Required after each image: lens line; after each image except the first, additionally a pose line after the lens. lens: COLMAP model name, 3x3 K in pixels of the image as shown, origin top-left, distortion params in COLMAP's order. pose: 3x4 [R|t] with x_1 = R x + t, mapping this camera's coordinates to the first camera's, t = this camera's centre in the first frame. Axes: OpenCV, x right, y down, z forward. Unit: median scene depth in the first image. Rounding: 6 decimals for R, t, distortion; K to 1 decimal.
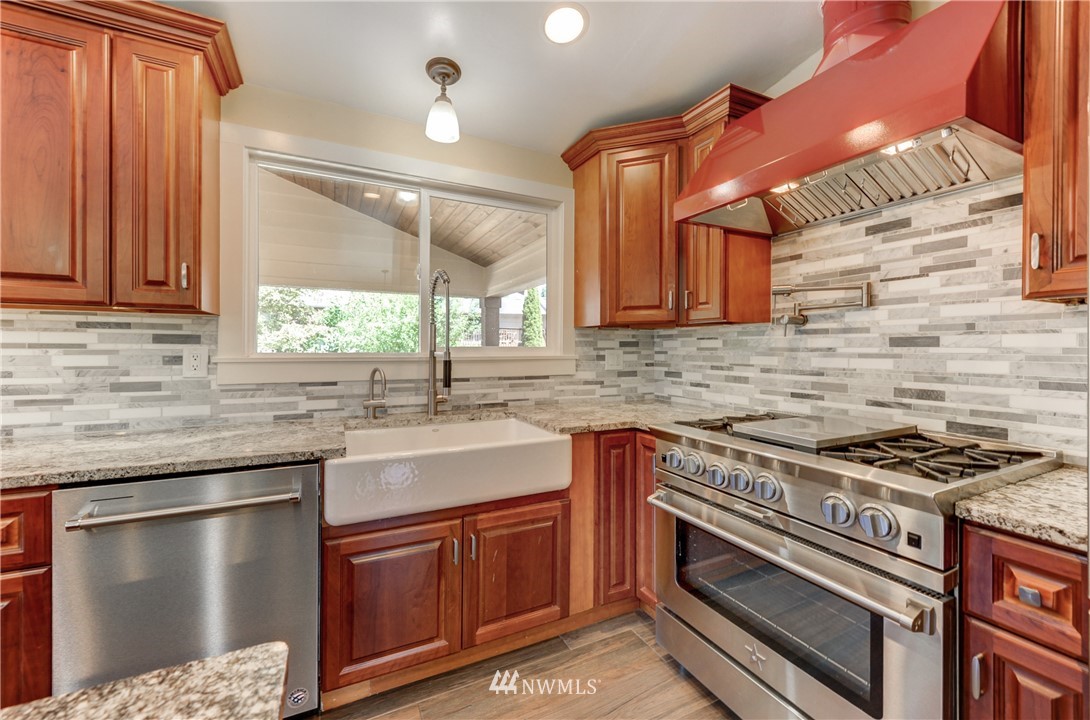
lens RADIAL K [[438.0, 0, 550.5], [0, 438.0, 349.8], [0, 0, 1]] dist [0.001932, -0.000046]
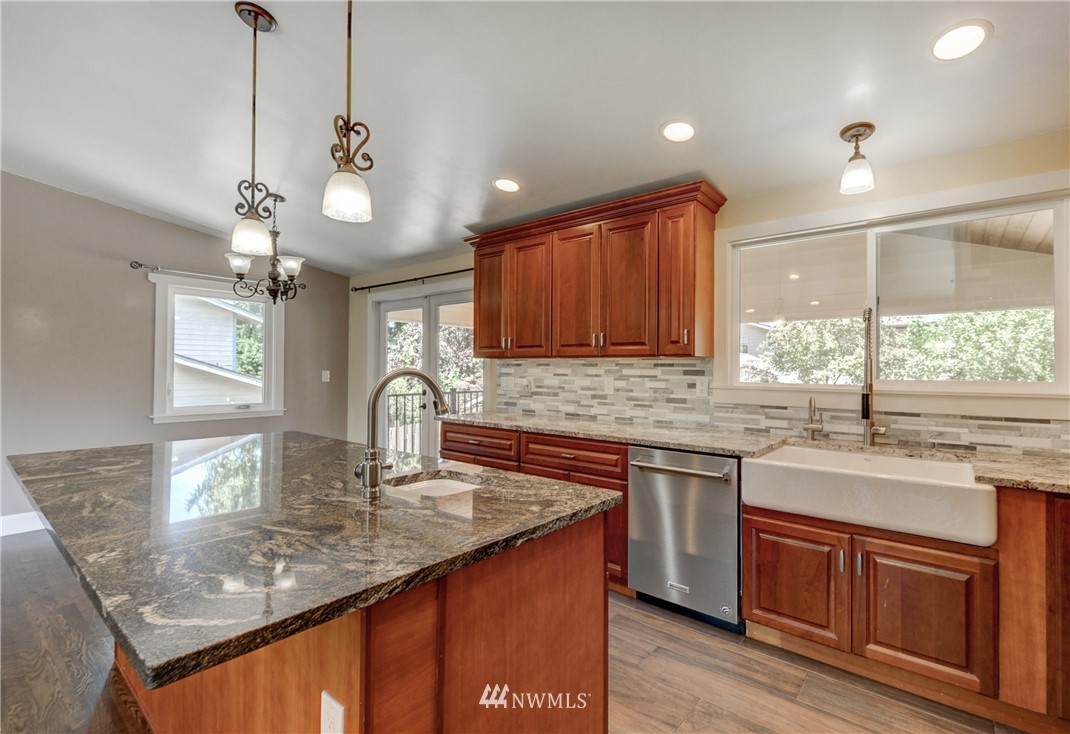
lens RADIAL K [[485.5, 0, 578.4], [0, 485.5, 363.3], [0, 0, 1]] dist [0.000799, 0.000231]
pose [[0.439174, -0.009977, -0.898347, 0.546479], [-0.008608, 0.999846, -0.015312, -0.027255], [0.898361, 0.014458, 0.439020, -0.162717]]
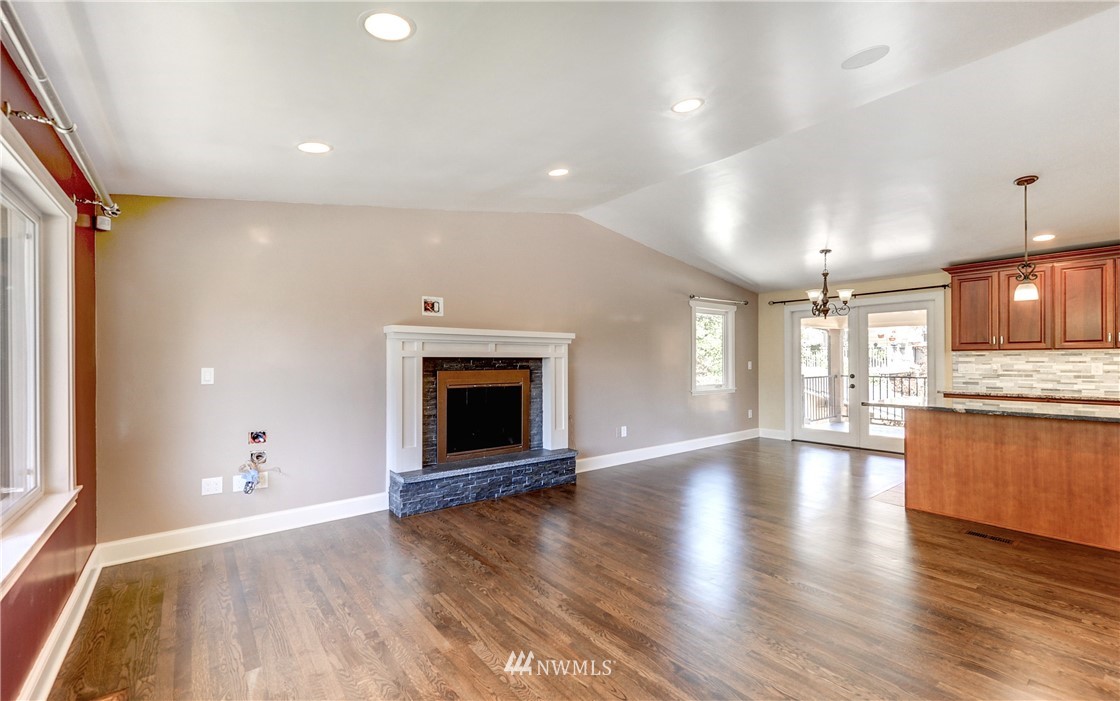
lens RADIAL K [[474.8, 0, 565.5], [0, 474.8, 359.9], [0, 0, 1]] dist [0.007875, -0.003788]
pose [[0.203885, -0.004606, -0.978984, 0.885474], [0.001591, 0.999989, -0.004373, -0.012215], [0.978993, -0.000666, 0.203891, -2.677445]]
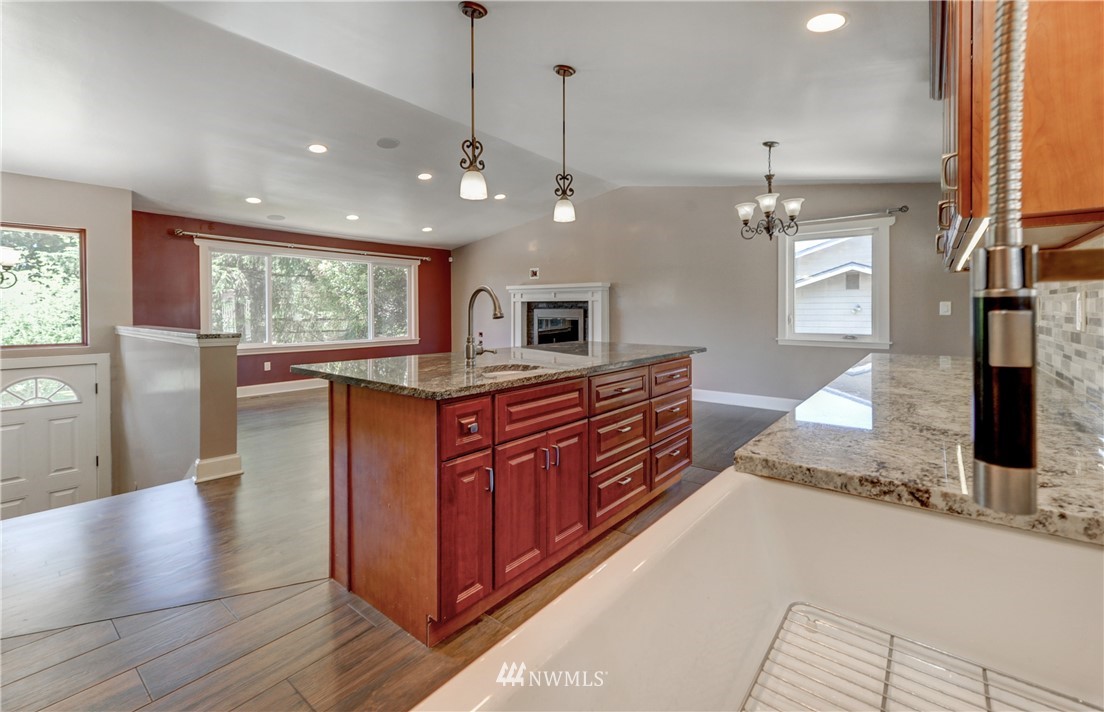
lens RADIAL K [[462.0, 0, 567.0], [0, 462.0, 322.4], [0, 0, 1]] dist [-0.000111, -0.000193]
pose [[-0.903489, 0.008696, -0.428523, -0.061695], [-0.003084, 0.999636, 0.026787, 0.039775], [0.428600, 0.025523, -0.903134, 1.185851]]
